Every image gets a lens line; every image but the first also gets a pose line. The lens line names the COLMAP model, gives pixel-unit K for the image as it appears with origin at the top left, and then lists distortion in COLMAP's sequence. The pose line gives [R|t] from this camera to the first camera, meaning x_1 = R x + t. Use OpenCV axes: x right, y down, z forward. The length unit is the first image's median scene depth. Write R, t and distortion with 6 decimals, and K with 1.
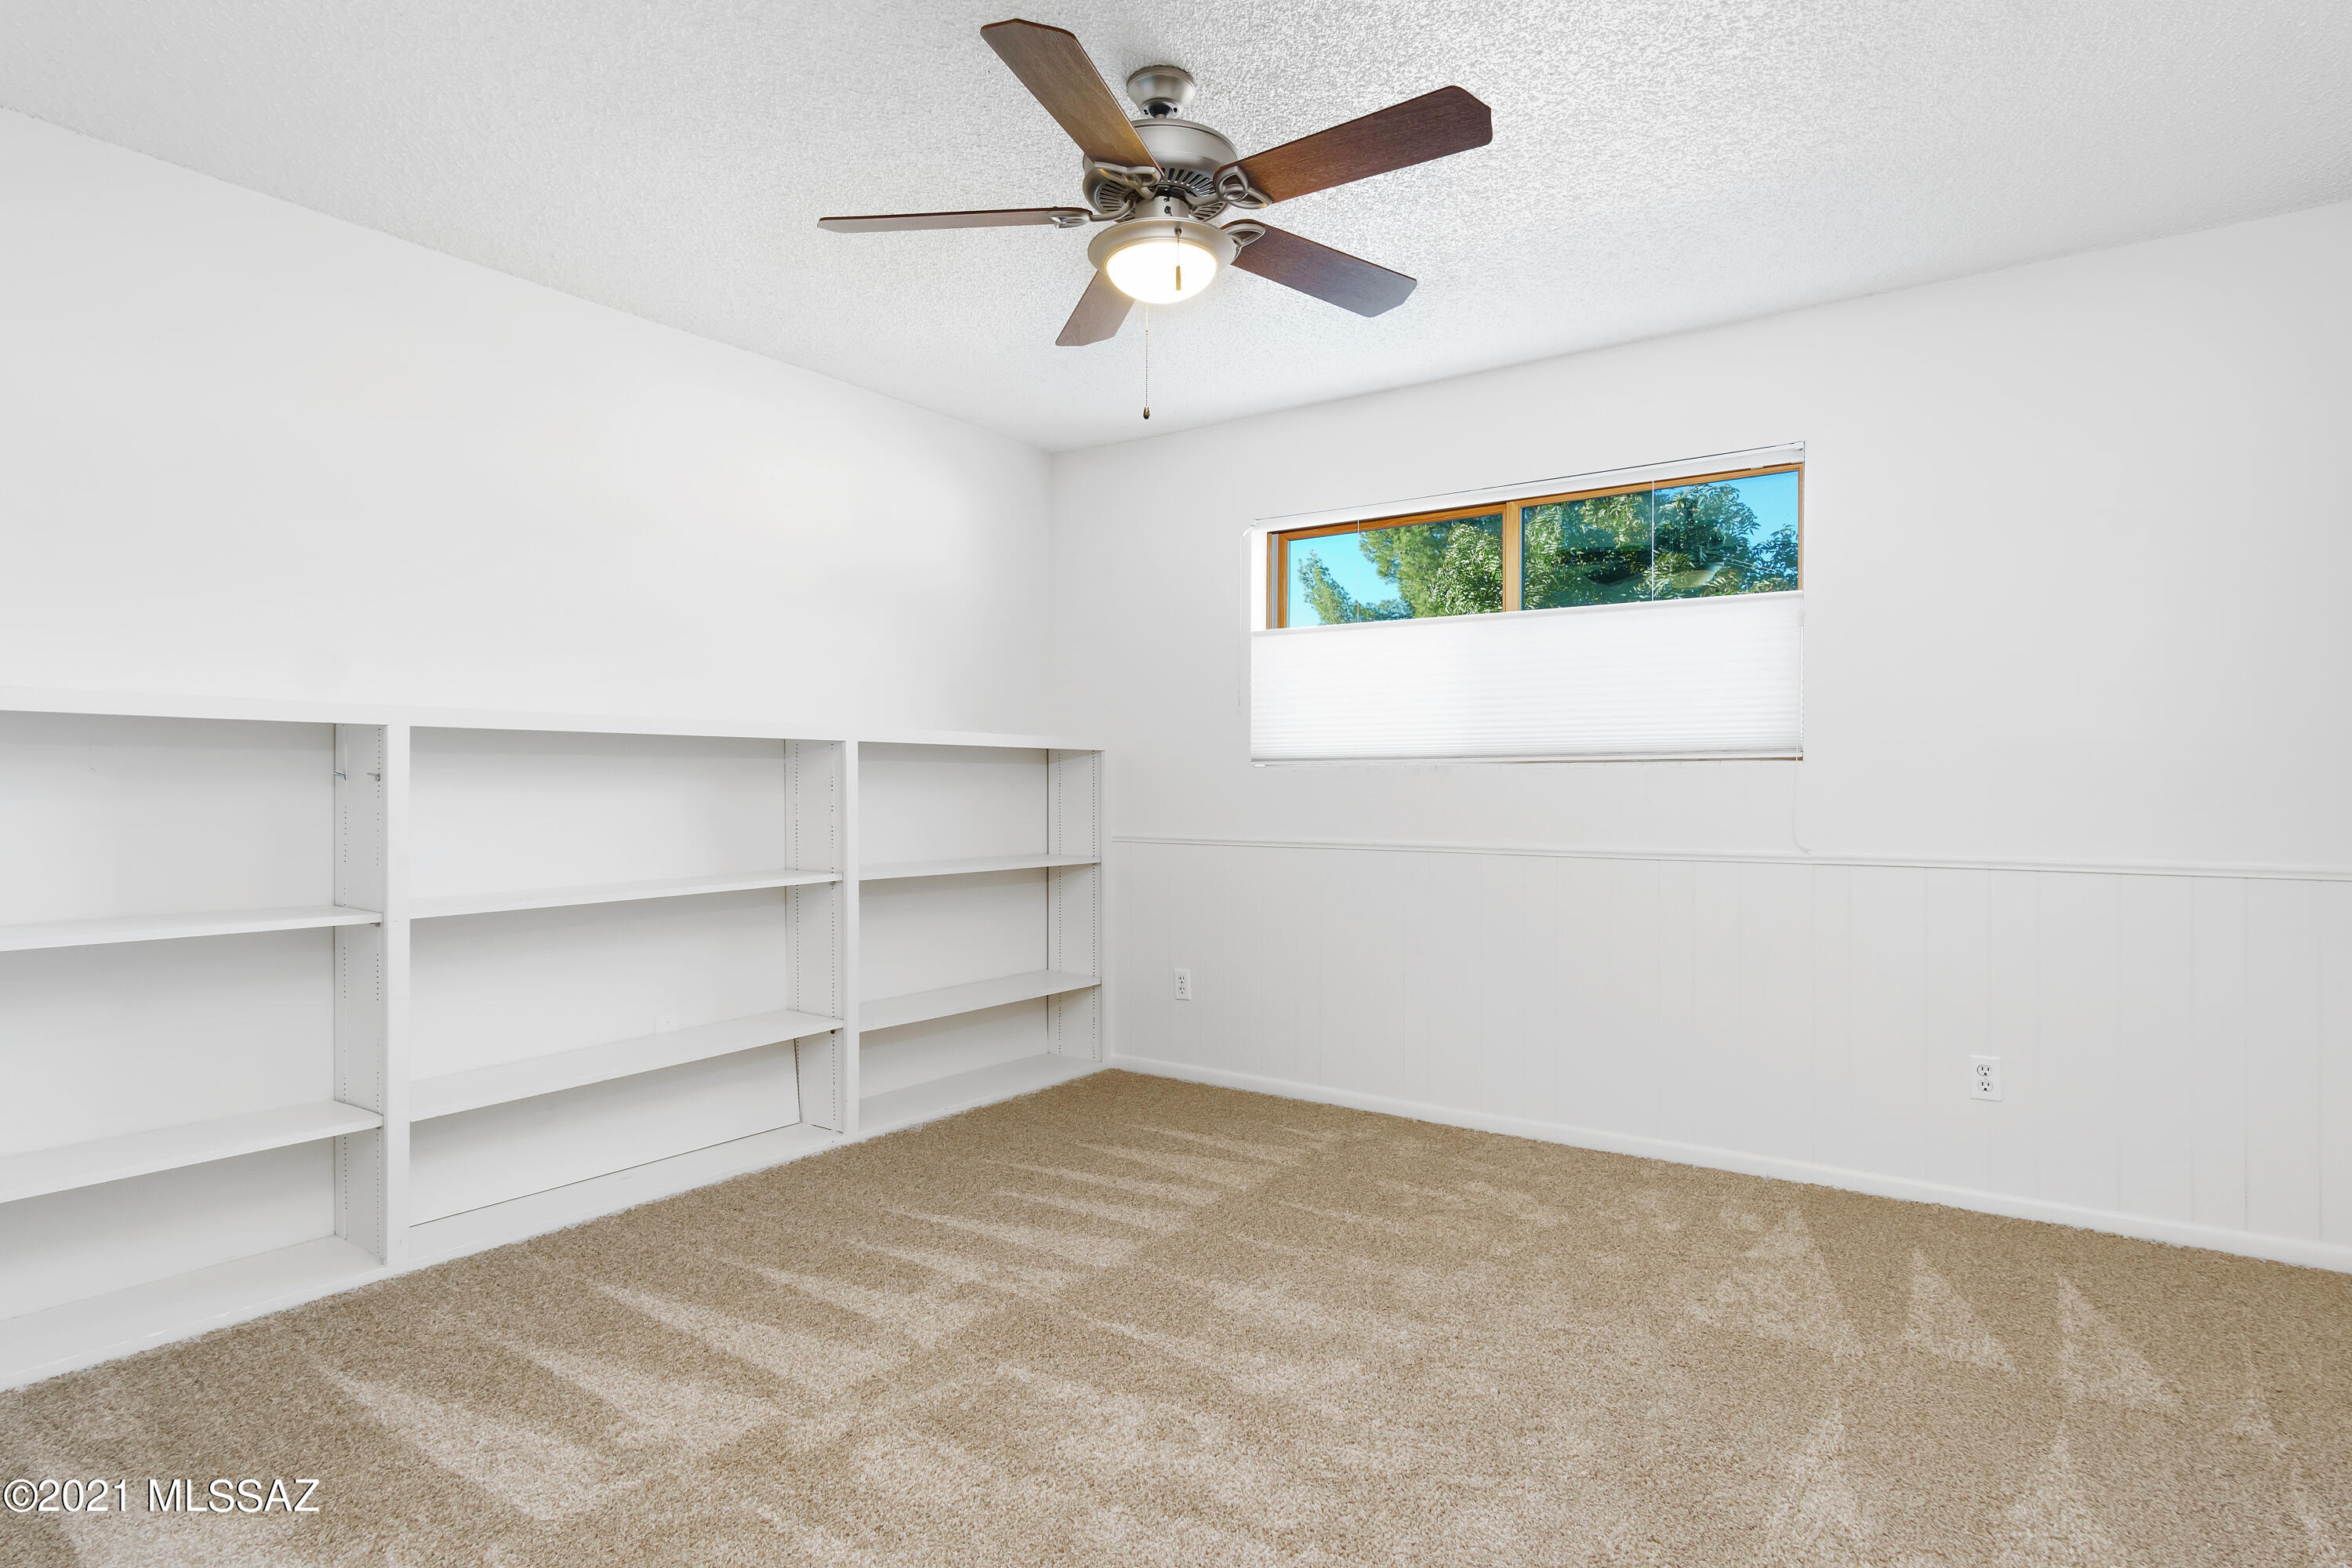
lens RADIAL K [[1249.9, 0, 1176.0], [0, 1249.9, 784.0], [0, 0, 1]] dist [0.002954, 0.002036]
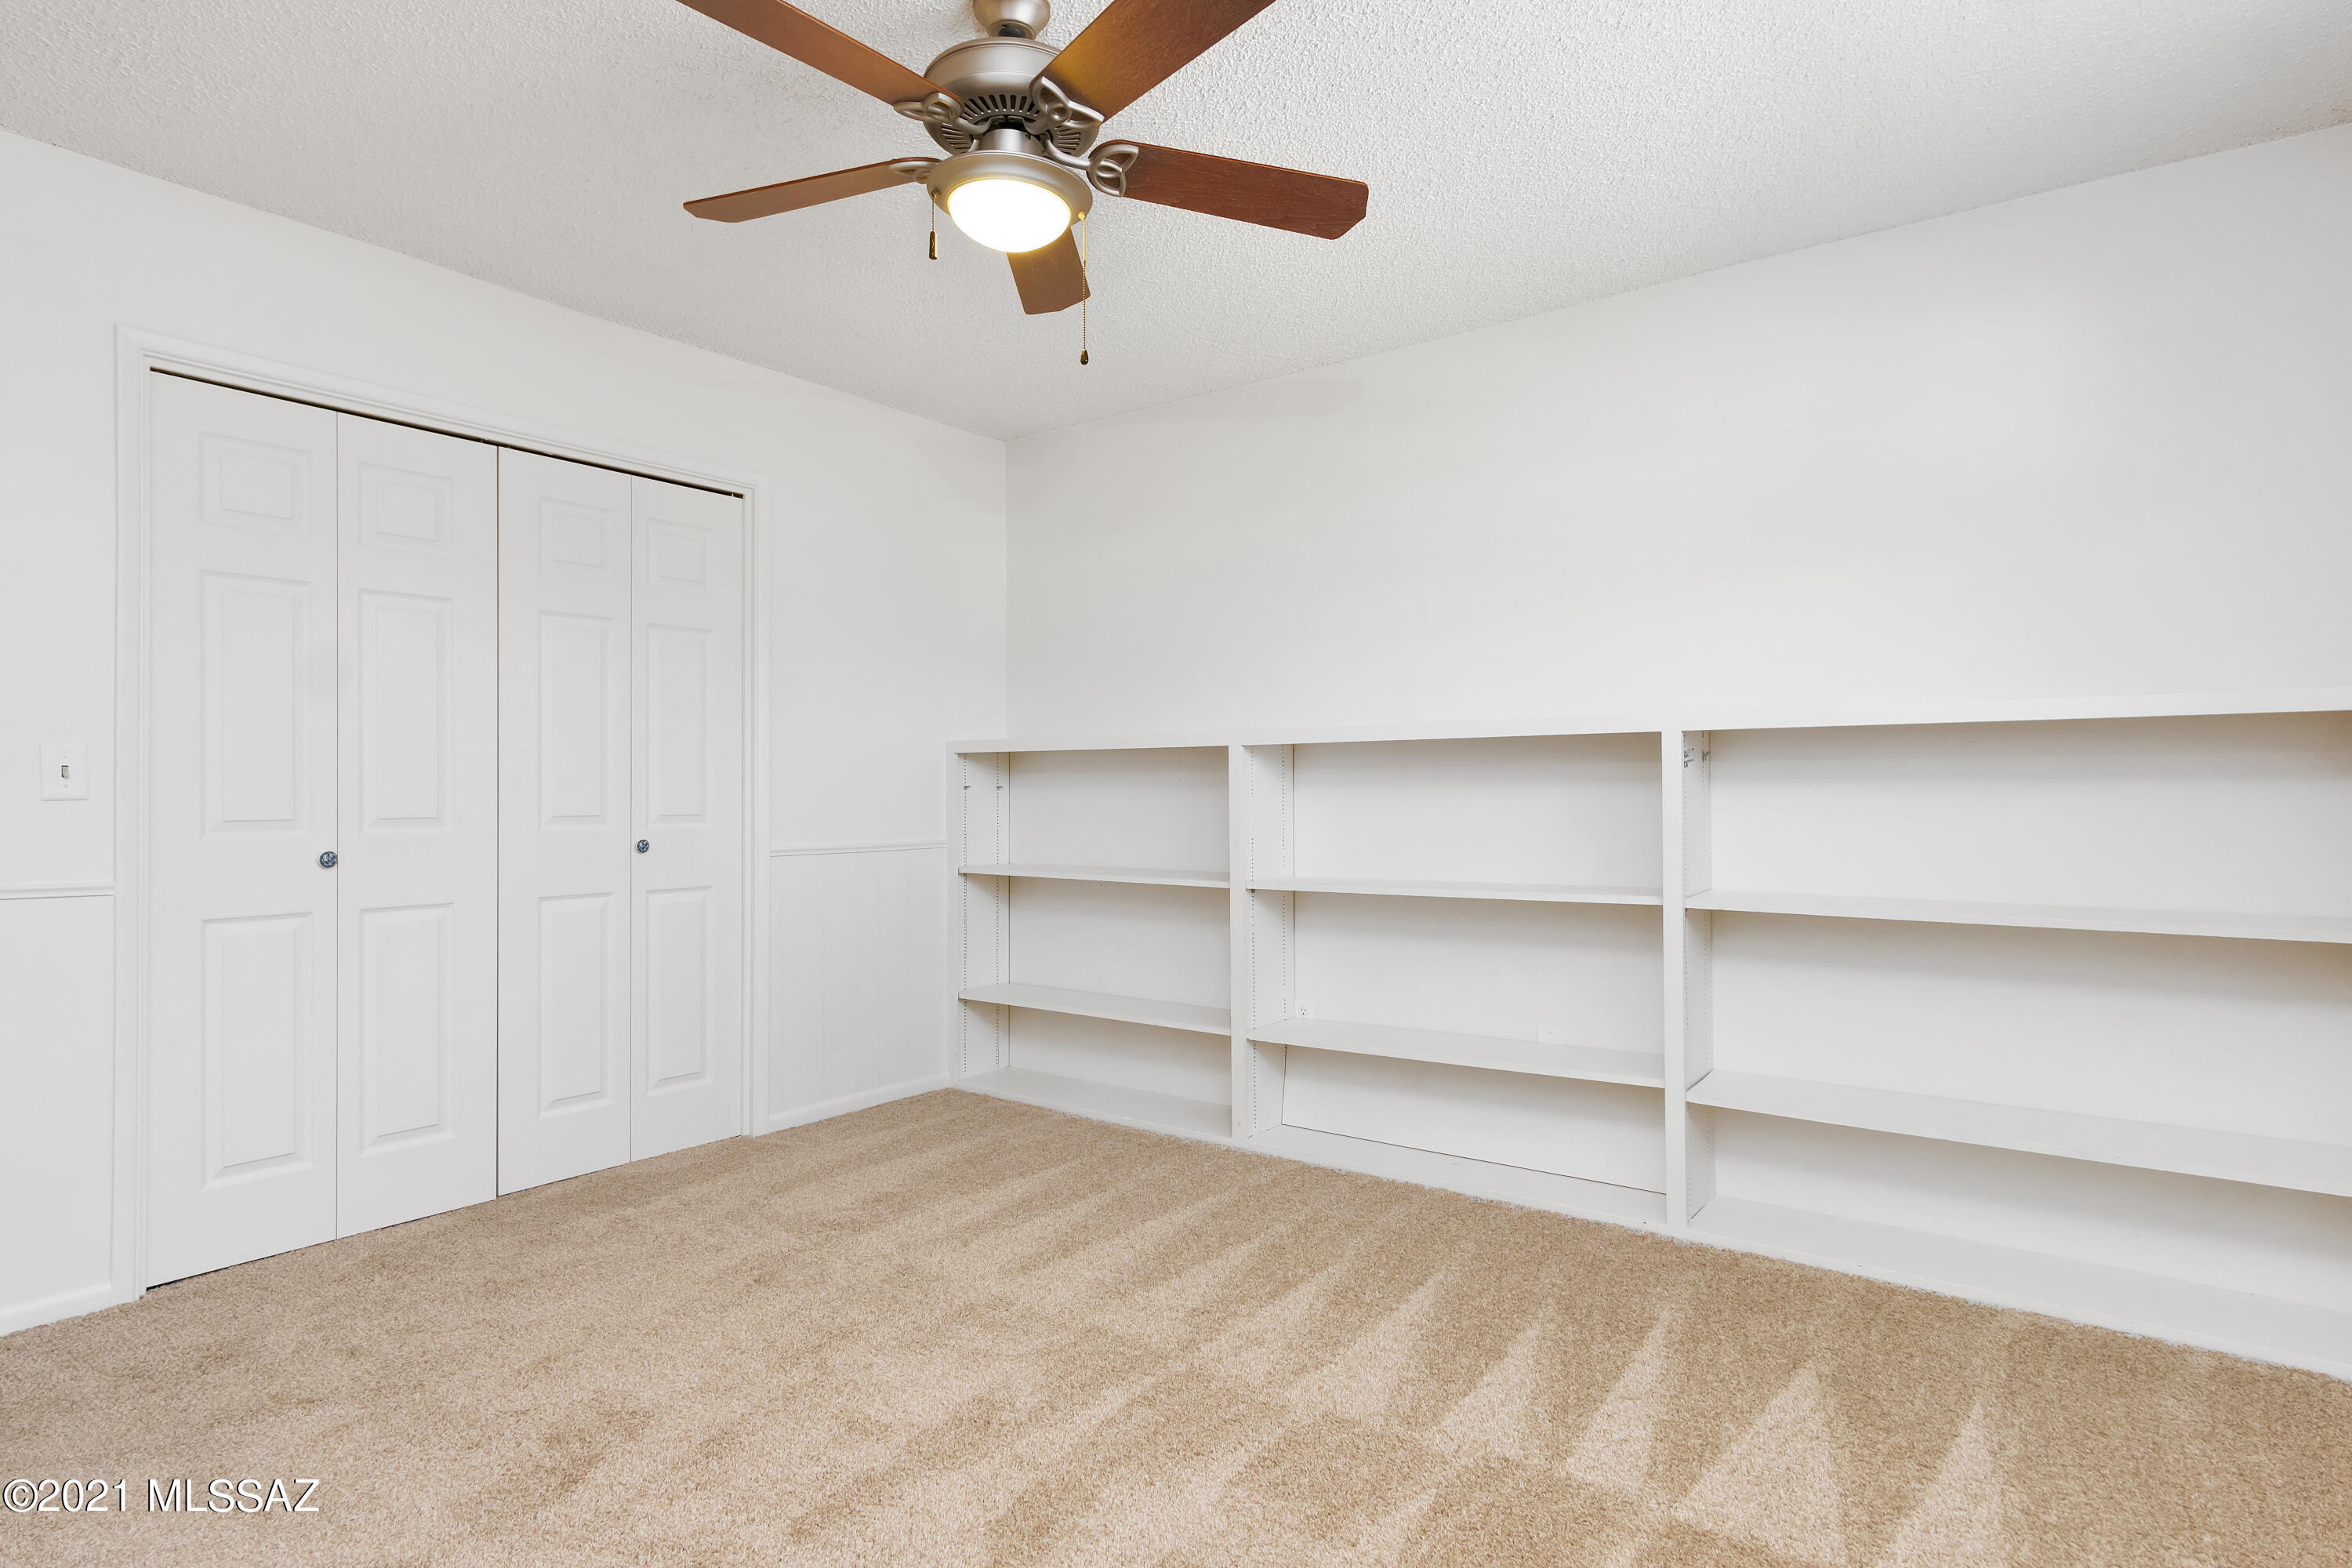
lens RADIAL K [[1249.9, 0, 1176.0], [0, 1249.9, 784.0], [0, 0, 1]] dist [0.002954, 0.002036]
pose [[-0.018483, -0.004349, -0.999820, 0.720386], [0.005721, 0.999974, -0.004456, 0.000962], [0.999813, -0.005802, -0.018457, 0.923263]]
